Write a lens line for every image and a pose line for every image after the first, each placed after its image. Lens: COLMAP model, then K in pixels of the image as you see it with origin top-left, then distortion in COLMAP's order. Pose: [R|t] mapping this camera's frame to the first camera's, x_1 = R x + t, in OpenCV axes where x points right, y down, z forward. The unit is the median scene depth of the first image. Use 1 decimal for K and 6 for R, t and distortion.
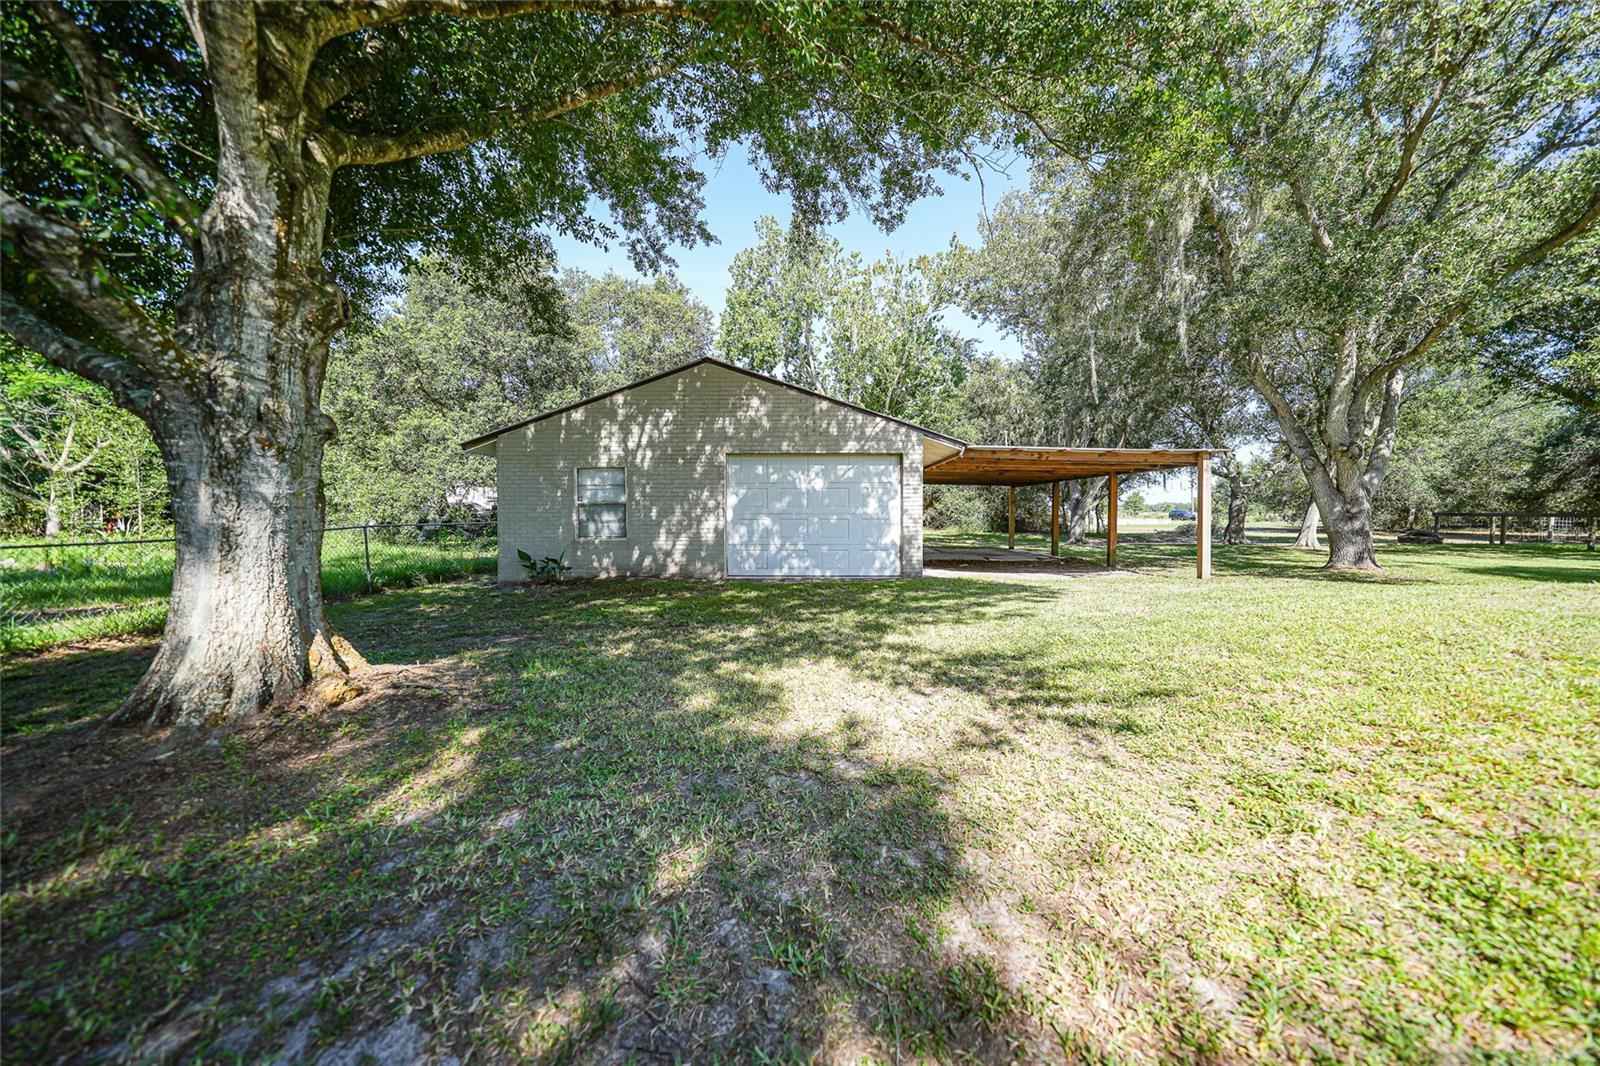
lens RADIAL K [[555.4, 0, 801.1], [0, 555.4, 531.3], [0, 0, 1]] dist [-0.028866, 0.007094]
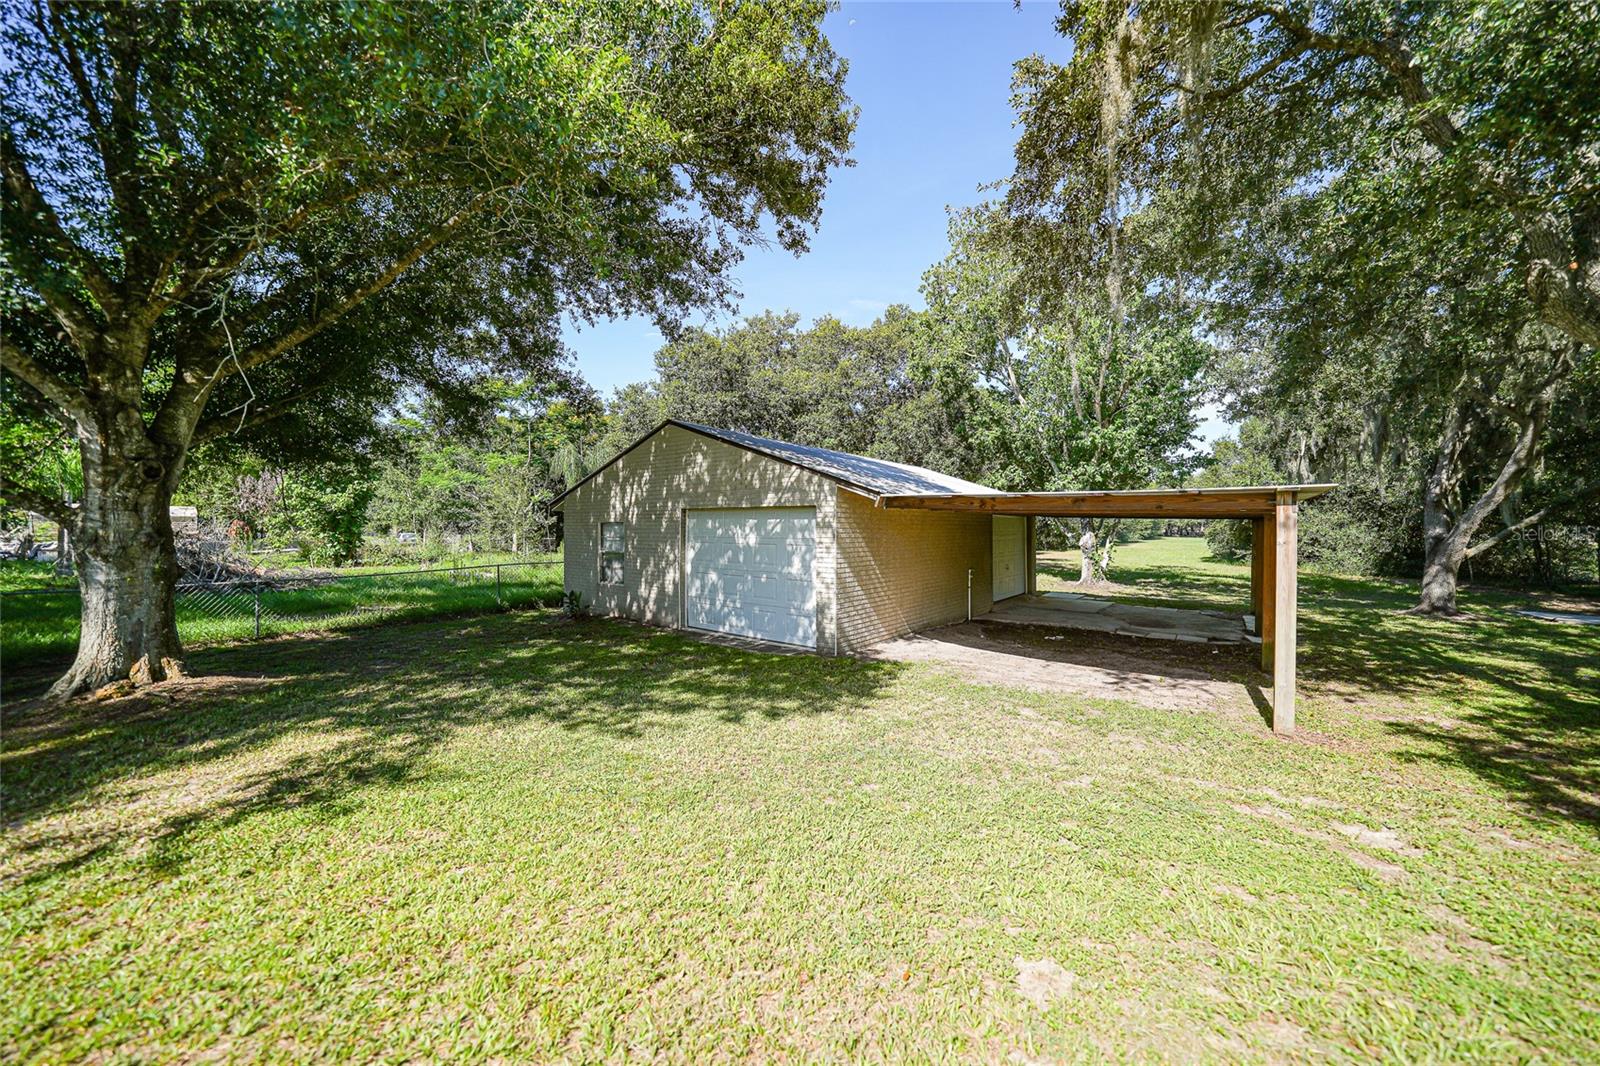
lens RADIAL K [[555.4, 0, 801.1], [0, 555.4, 531.3], [0, 0, 1]] dist [-0.028866, 0.007094]
pose [[0.803657, 0.005484, -0.595068, 0.661223], [-0.023360, 0.999478, -0.022337, -0.080683], [0.594635, 0.031852, 0.803365, 0.299523]]
